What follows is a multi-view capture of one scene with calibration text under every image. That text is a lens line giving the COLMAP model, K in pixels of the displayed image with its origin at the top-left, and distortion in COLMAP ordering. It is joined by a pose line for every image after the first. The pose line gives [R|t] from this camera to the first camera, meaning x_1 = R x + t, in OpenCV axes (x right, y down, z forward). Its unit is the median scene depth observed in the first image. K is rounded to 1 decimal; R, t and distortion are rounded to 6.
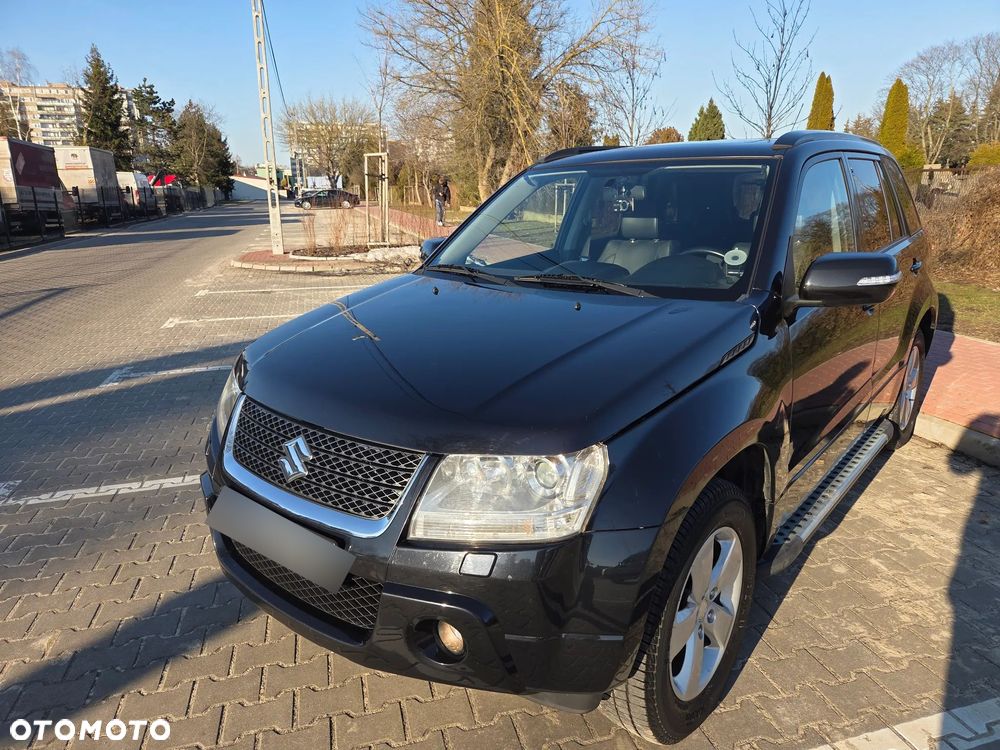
lens RADIAL K [[666.8, 0, 499.3], [0, 666.8, 378.0], [0, 0, 1]] dist [0.064274, -0.045395]
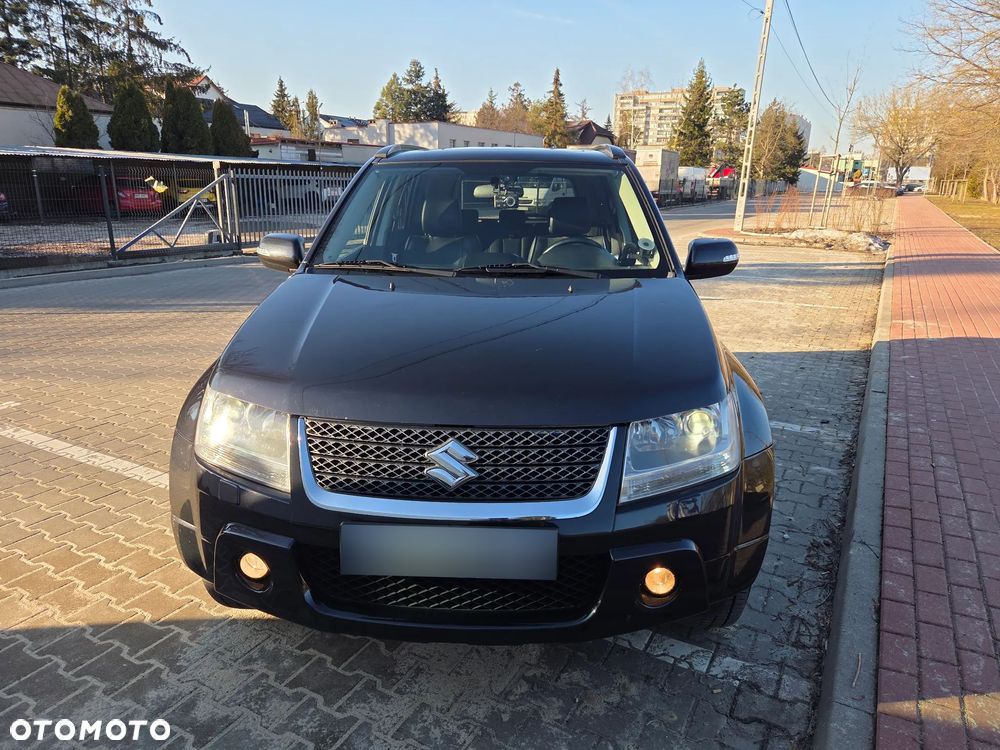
lens RADIAL K [[678.5, 0, 494.2], [0, 678.5, 374.7], [0, 0, 1]] dist [0.061390, -0.045429]
pose [[0.700823, 0.216988, -0.679531, 0.195407], [-0.214290, 0.972653, 0.089584, 0.046575], [0.680387, 0.082835, 0.728157, -0.184306]]
